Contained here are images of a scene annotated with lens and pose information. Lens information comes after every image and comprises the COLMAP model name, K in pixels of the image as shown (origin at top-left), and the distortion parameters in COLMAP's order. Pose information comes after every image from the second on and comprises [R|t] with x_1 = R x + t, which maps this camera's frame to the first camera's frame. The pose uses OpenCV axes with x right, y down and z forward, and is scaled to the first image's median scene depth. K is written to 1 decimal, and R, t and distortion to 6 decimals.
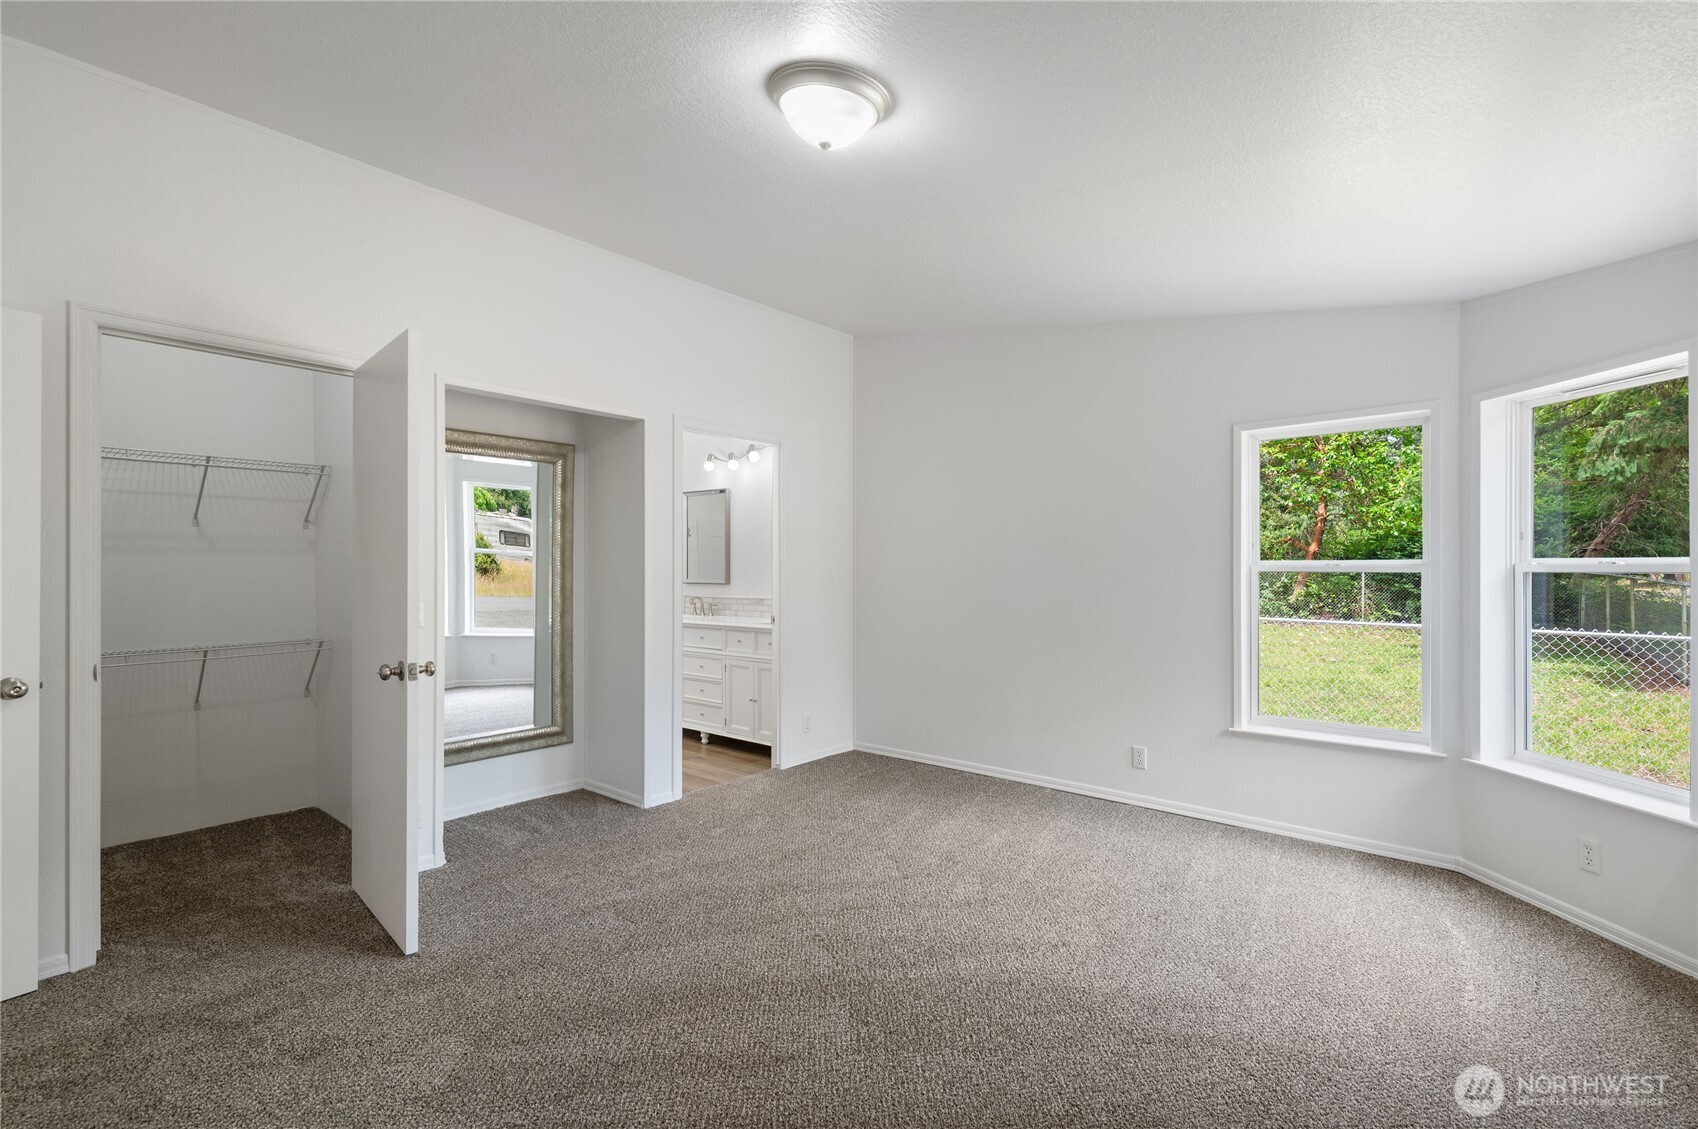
lens RADIAL K [[764.0, 0, 849.0], [0, 764.0, 564.5], [0, 0, 1]] dist [0.001084, -0.000071]
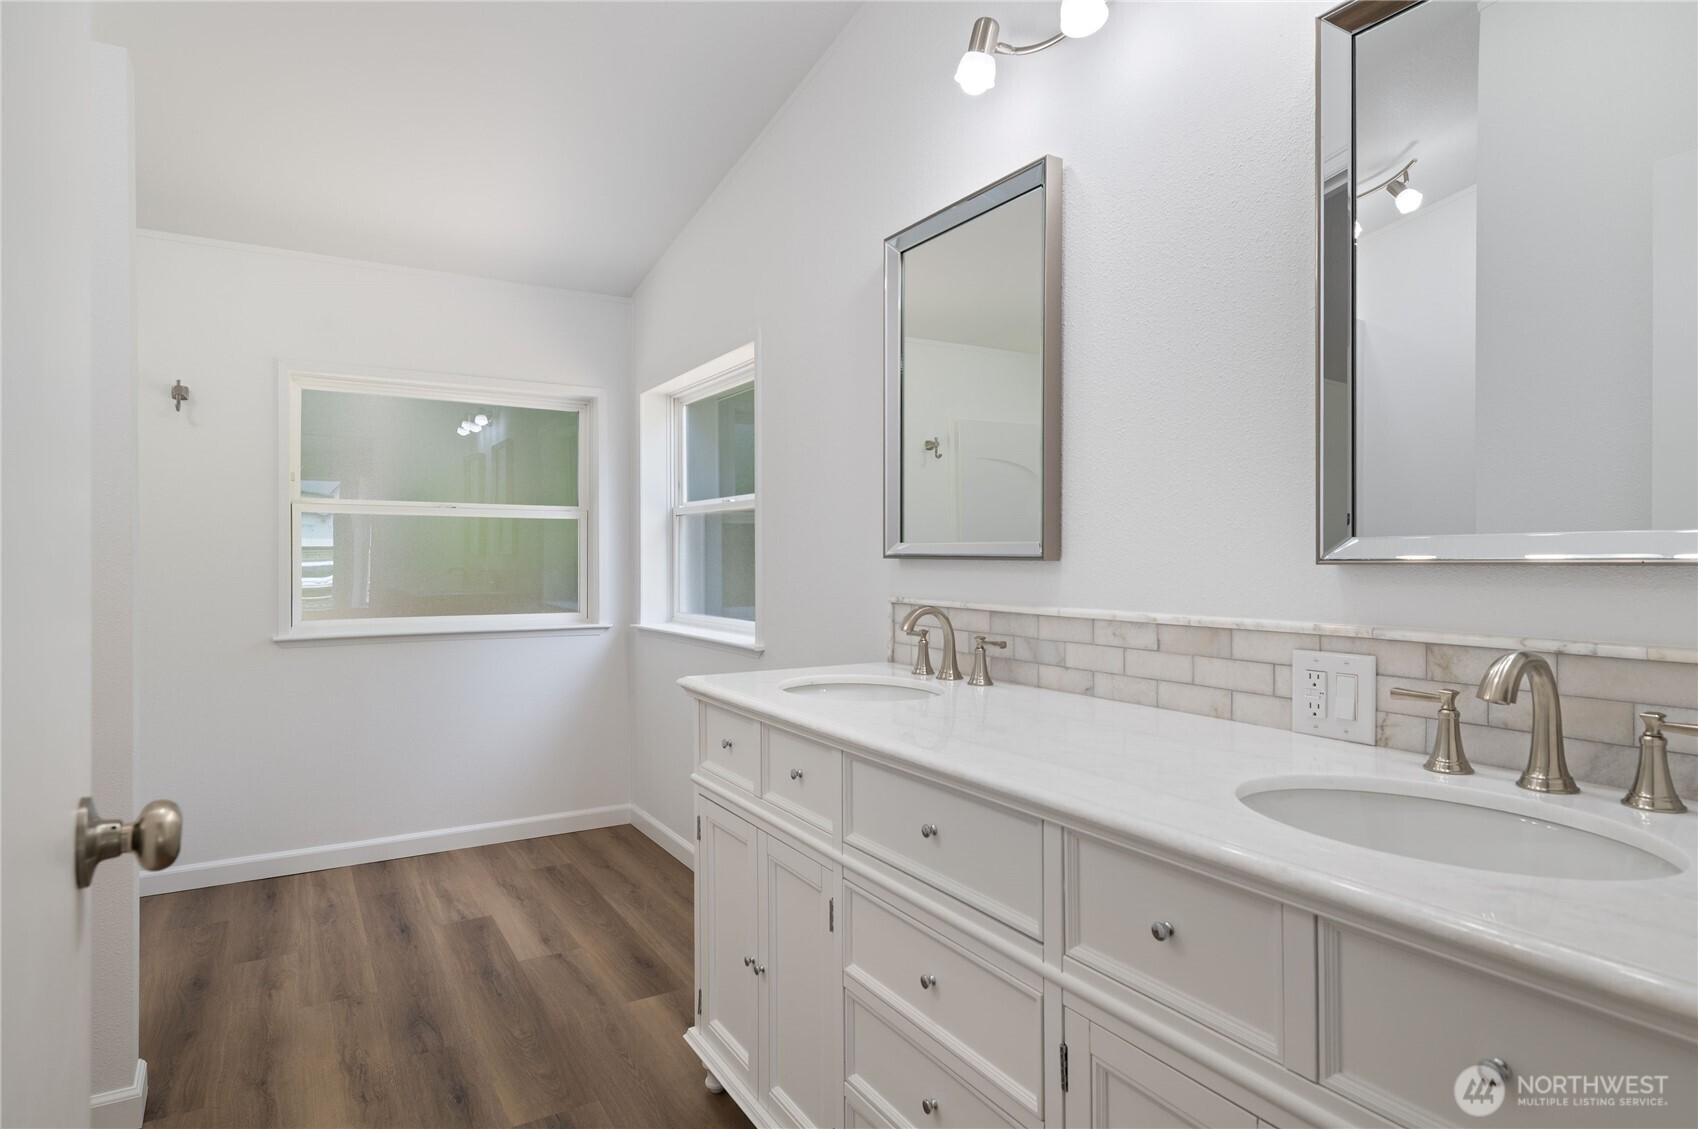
lens RADIAL K [[915.4, 0, 850.4], [0, 915.4, 557.7], [0, 0, 1]] dist [0.019128, -0.014004]
pose [[0.943987, 0.002122, -0.329976, -0.201360], [-0.000593, 0.999989, 0.004733, 0.039267], [0.329982, -0.004273, 0.943978, 1.153897]]
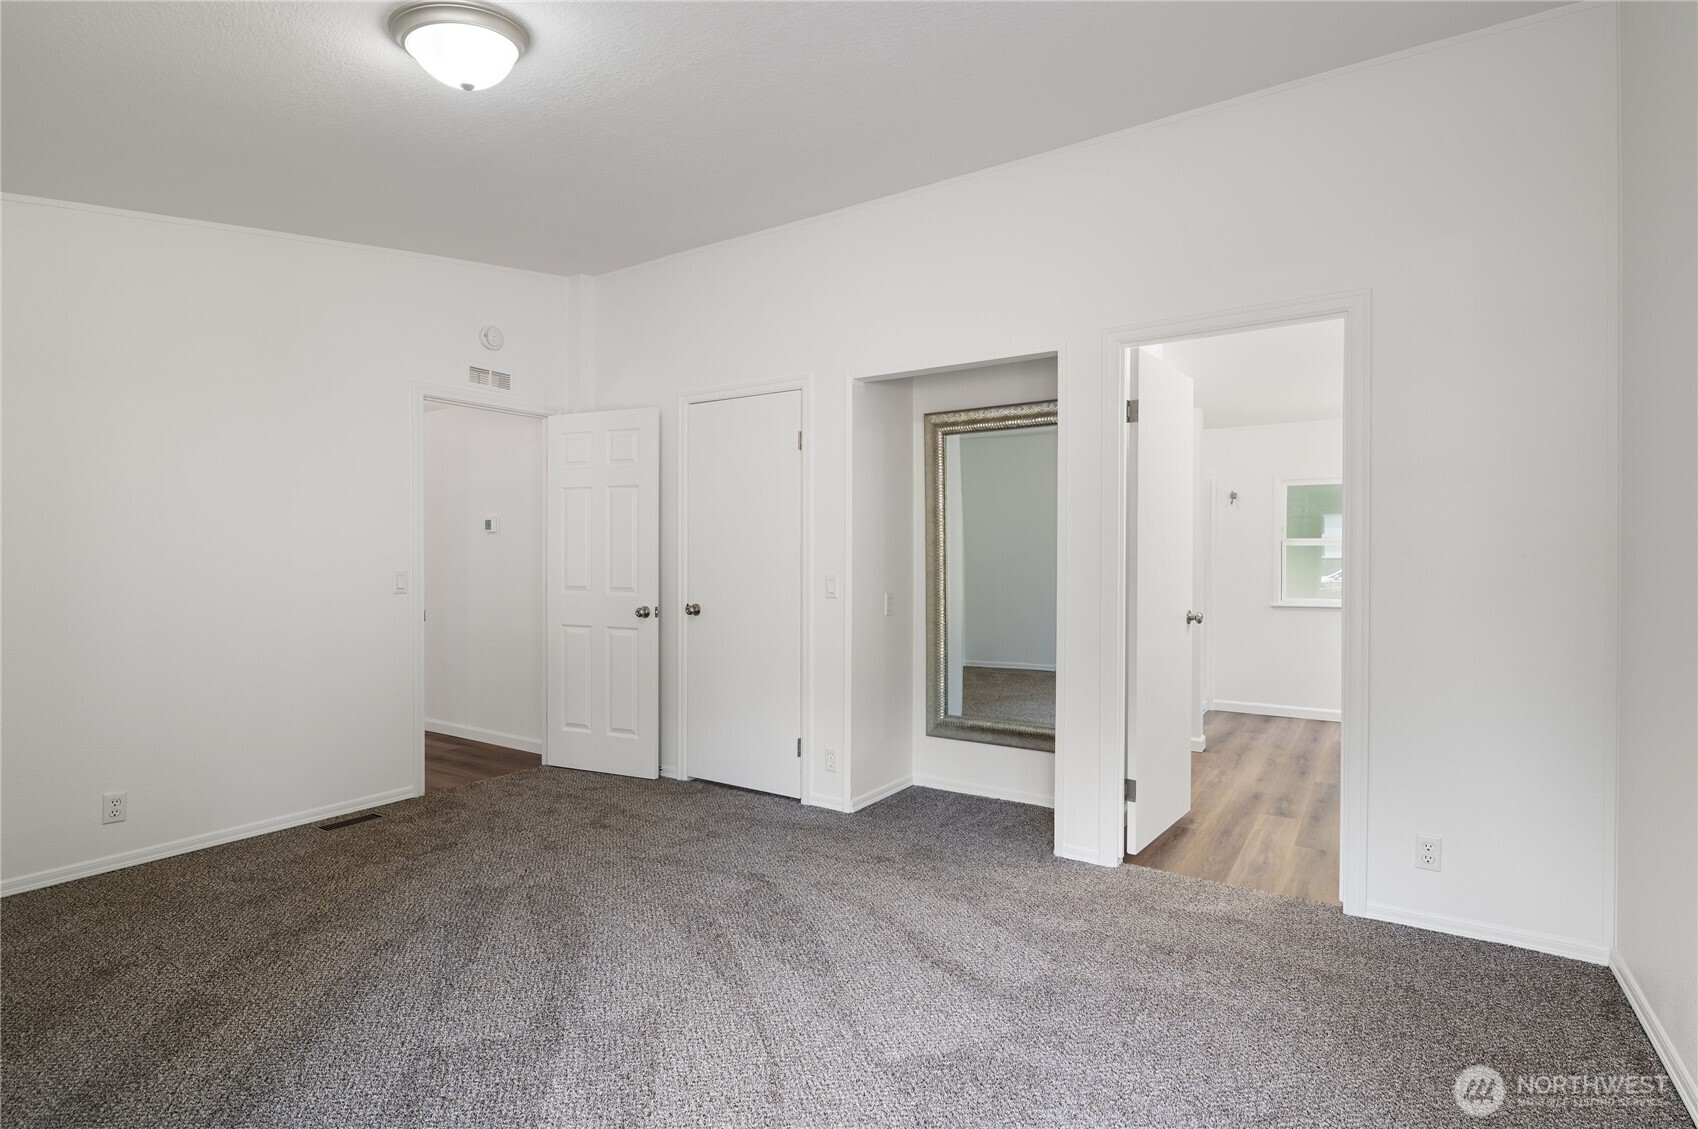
lens RADIAL K [[832.0, 0, 846.6], [0, 832.0, 542.2], [0, 0, 1]] dist [0.000816, -0.000905]
pose [[0.124798, -0.019480, -0.991991, 0.570950], [0.002475, 0.999810, -0.019322, 0.021719], [0.992179, -0.000044, 0.124823, 0.724434]]
